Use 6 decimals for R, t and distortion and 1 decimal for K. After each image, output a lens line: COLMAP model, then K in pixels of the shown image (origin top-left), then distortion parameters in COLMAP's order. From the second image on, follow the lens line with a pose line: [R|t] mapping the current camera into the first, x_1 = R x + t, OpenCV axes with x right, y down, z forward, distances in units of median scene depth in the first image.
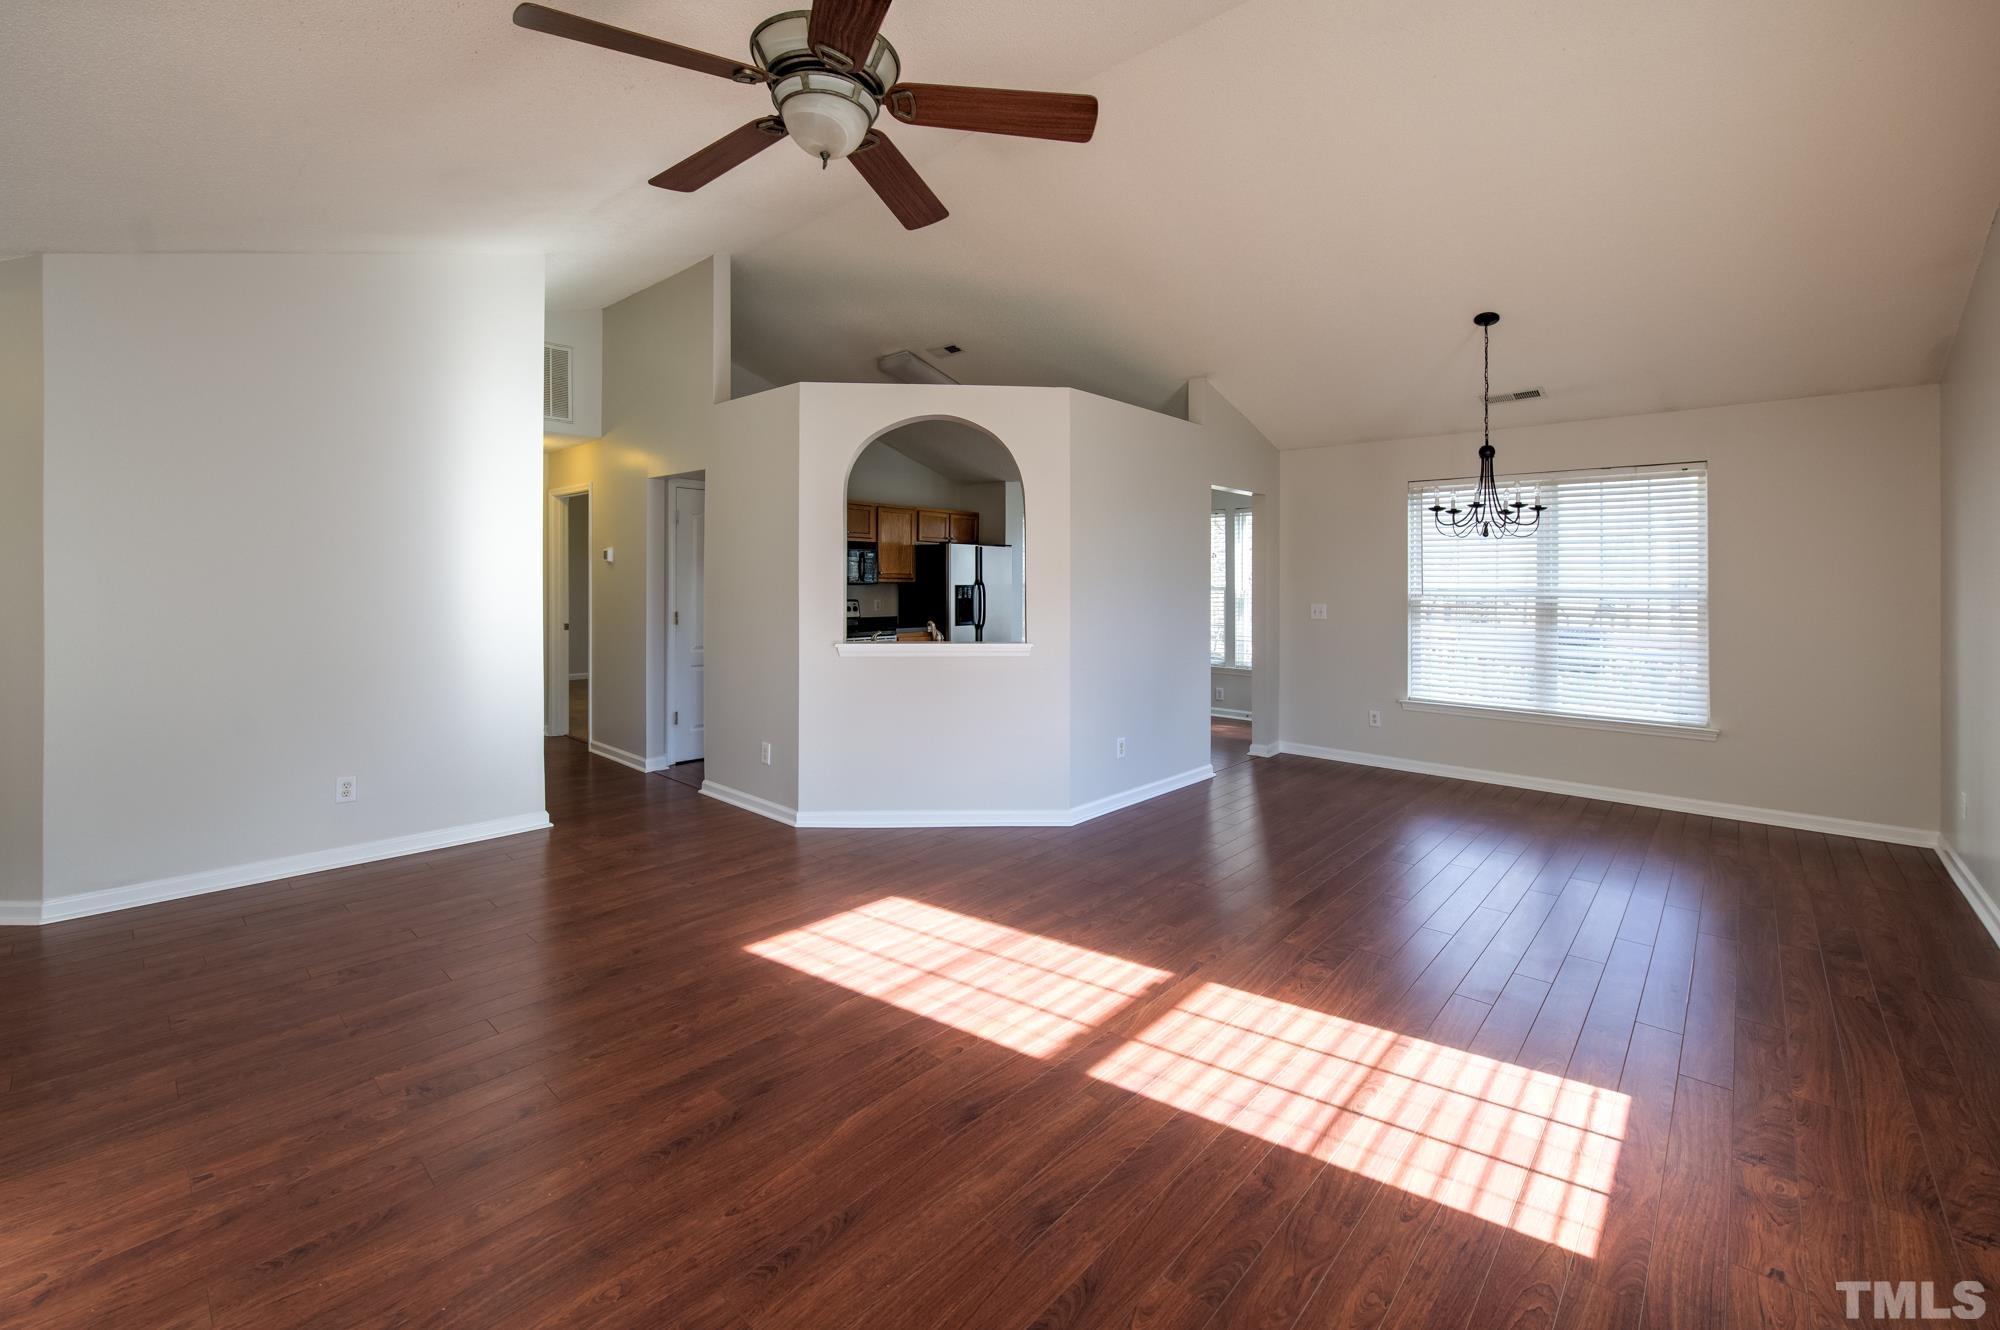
lens RADIAL K [[834.5, 0, 1010.8], [0, 834.5, 589.2], [0, 0, 1]] dist [-0.003315, -0.000751]
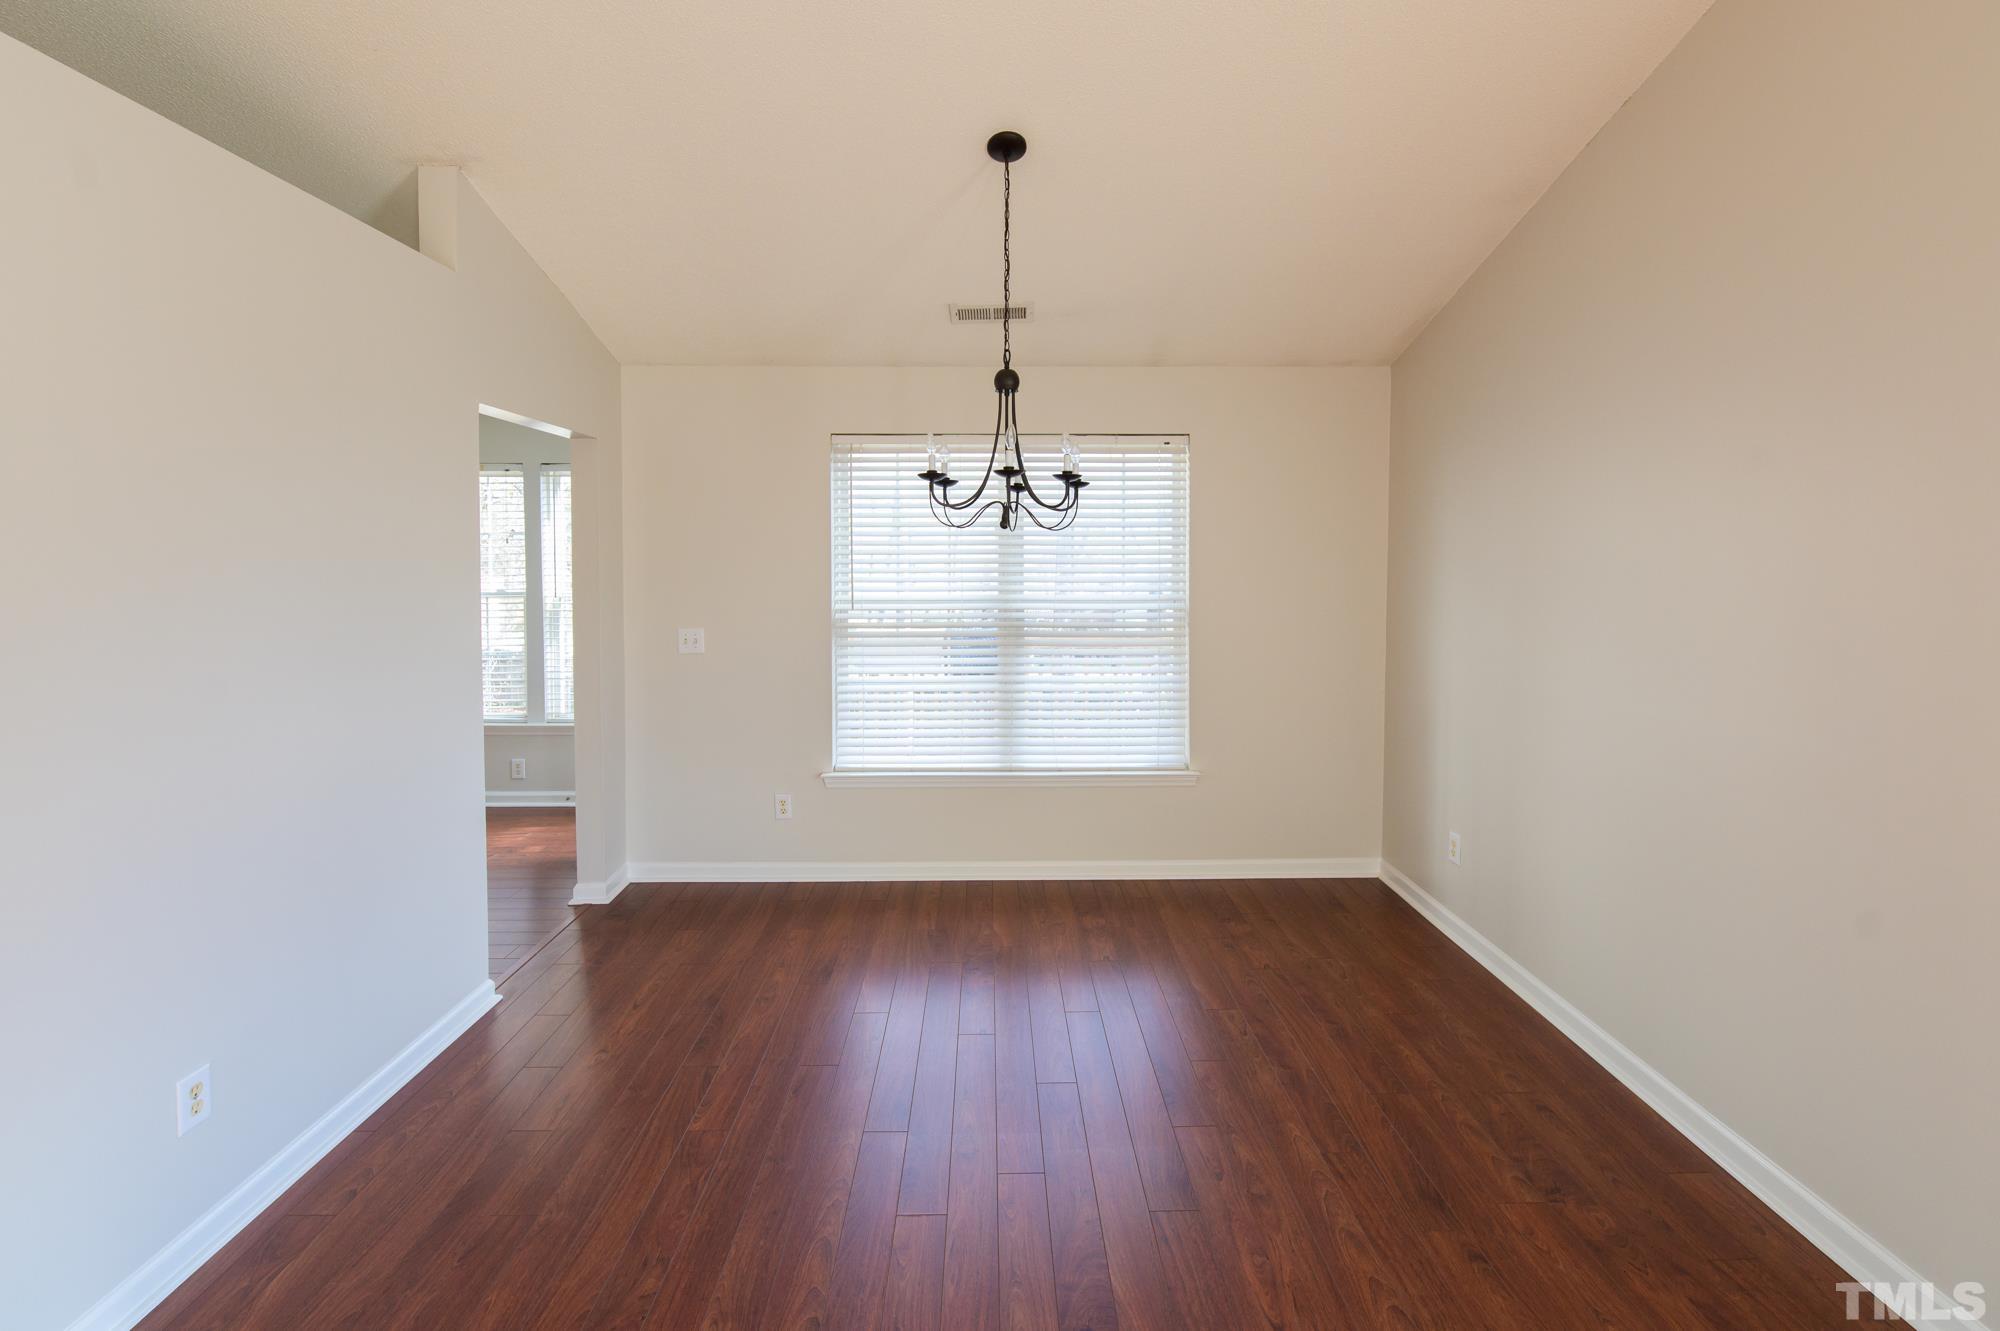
lens RADIAL K [[872.3, 0, 1000.8], [0, 872.3, 567.5], [0, 0, 1]] dist [-0.006062, -0.000704]
pose [[0.738691, -0.014619, 0.673886, 0.122255], [0.012488, 0.999890, 0.008003, -0.031076], [-0.673929, 0.002504, 0.738792, 0.424231]]
